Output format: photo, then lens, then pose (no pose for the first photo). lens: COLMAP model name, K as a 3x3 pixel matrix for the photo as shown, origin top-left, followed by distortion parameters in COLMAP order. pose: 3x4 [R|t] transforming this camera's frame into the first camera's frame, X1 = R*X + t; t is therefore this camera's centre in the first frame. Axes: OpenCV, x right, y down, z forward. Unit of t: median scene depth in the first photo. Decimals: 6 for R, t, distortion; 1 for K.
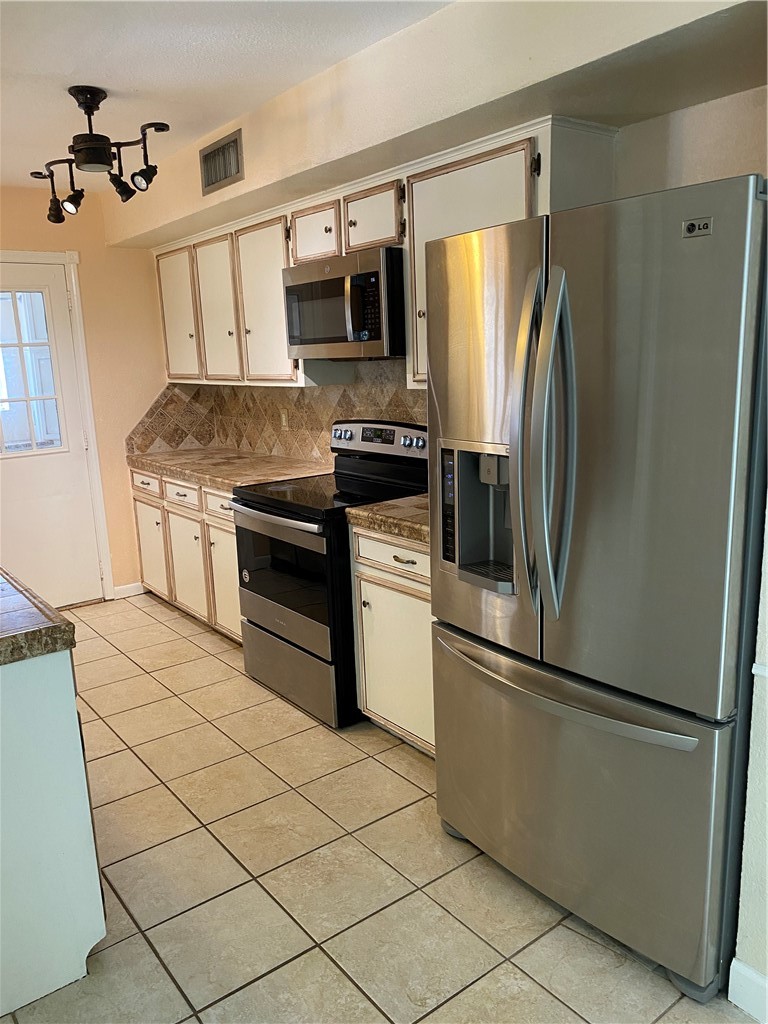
lens RADIAL K [[778.9, 0, 384.4], [0, 778.9, 509.9], [0, 0, 1]] dist [-0.014398, -0.012852]
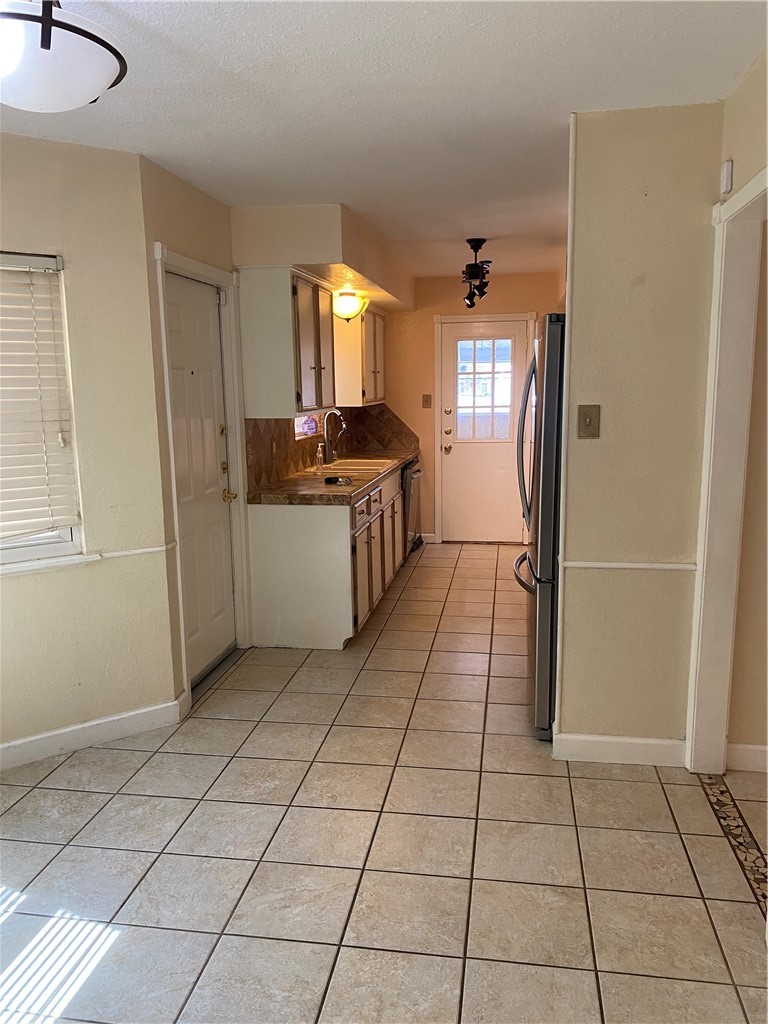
lens RADIAL K [[778.9, 0, 383.9], [0, 778.9, 514.2], [0, 0, 1]] dist [-0.014398, -0.012852]
pose [[0.682719, 0.151093, -0.714889, 0.877553], [-0.159576, 0.985601, 0.055913, 0.030418], [0.713043, 0.075906, 0.696999, -0.388753]]
